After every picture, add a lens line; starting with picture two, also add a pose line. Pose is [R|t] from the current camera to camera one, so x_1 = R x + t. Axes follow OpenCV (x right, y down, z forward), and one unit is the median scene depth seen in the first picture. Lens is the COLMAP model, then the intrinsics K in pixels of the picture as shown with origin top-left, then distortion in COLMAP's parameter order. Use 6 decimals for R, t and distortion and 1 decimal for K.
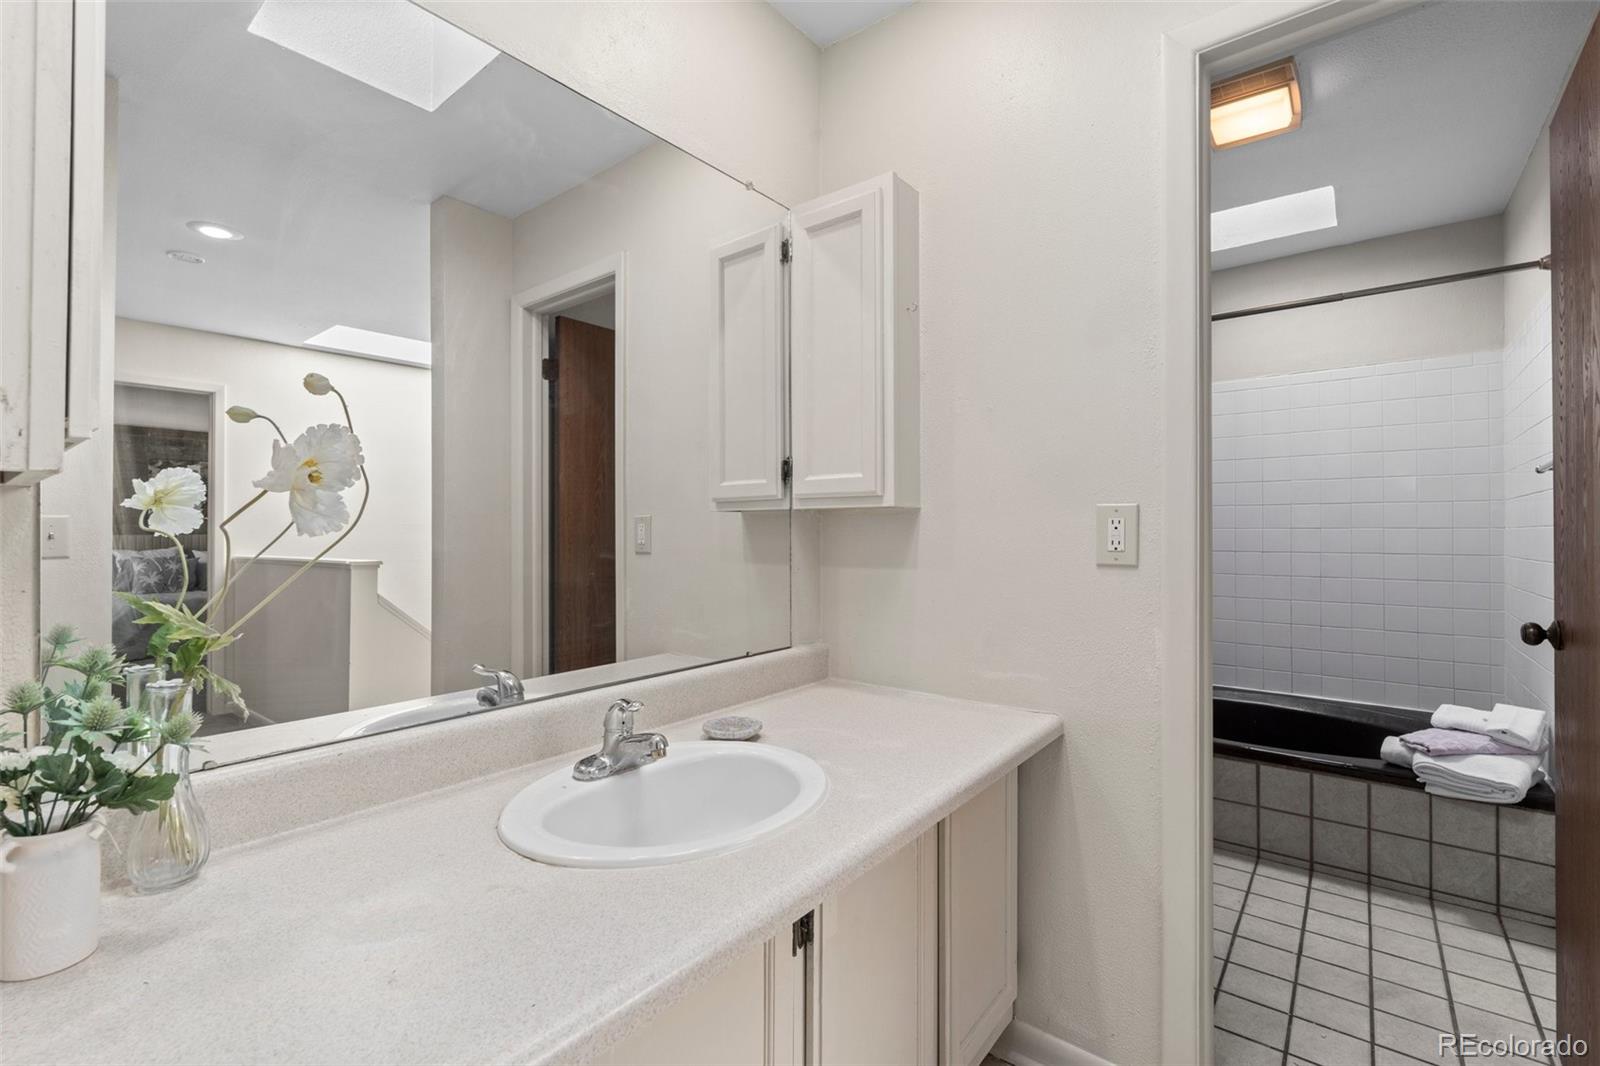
lens RADIAL K [[706.2, 0, 797.5], [0, 706.2, 539.2], [0, 0, 1]] dist [-0.004378, -0.000443]
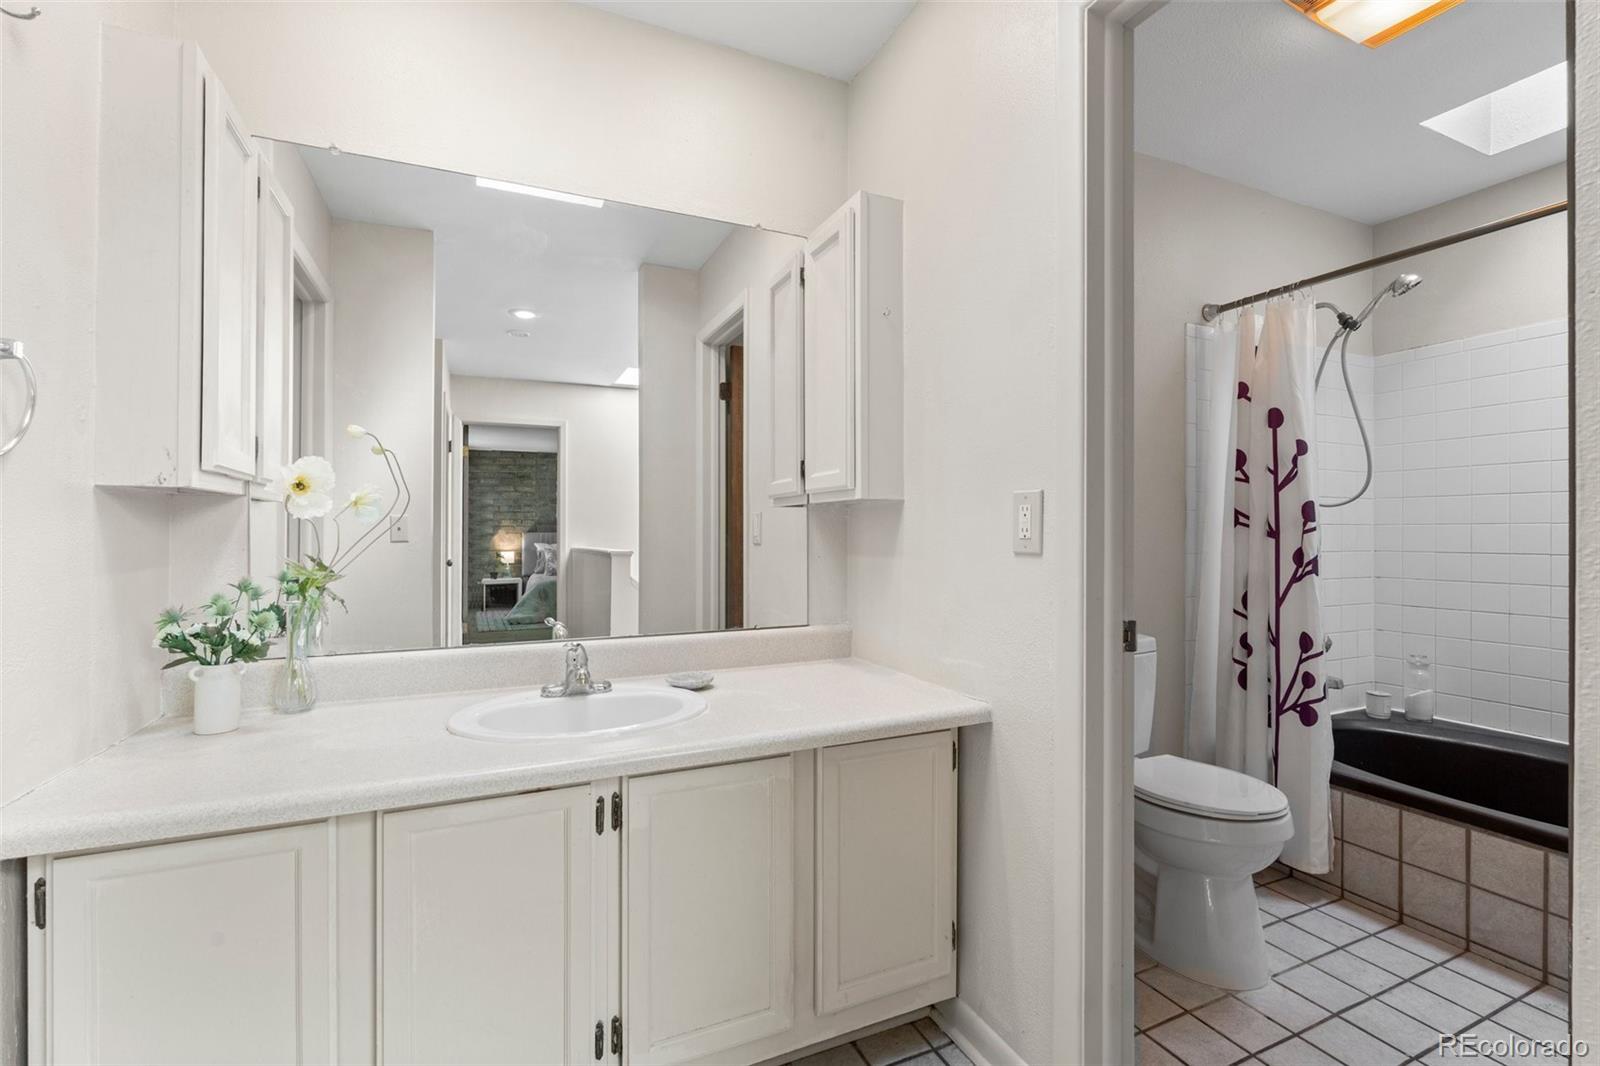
lens RADIAL K [[711.0, 0, 799.2], [0, 711.0, 543.8], [0, 0, 1]] dist [-0.001855, -0.000492]
pose [[0.888113, 0.007862, -0.459558, 0.499133], [-0.005704, 0.999965, 0.006085, 0.015361], [0.459590, -0.002783, 0.888127, -0.017123]]
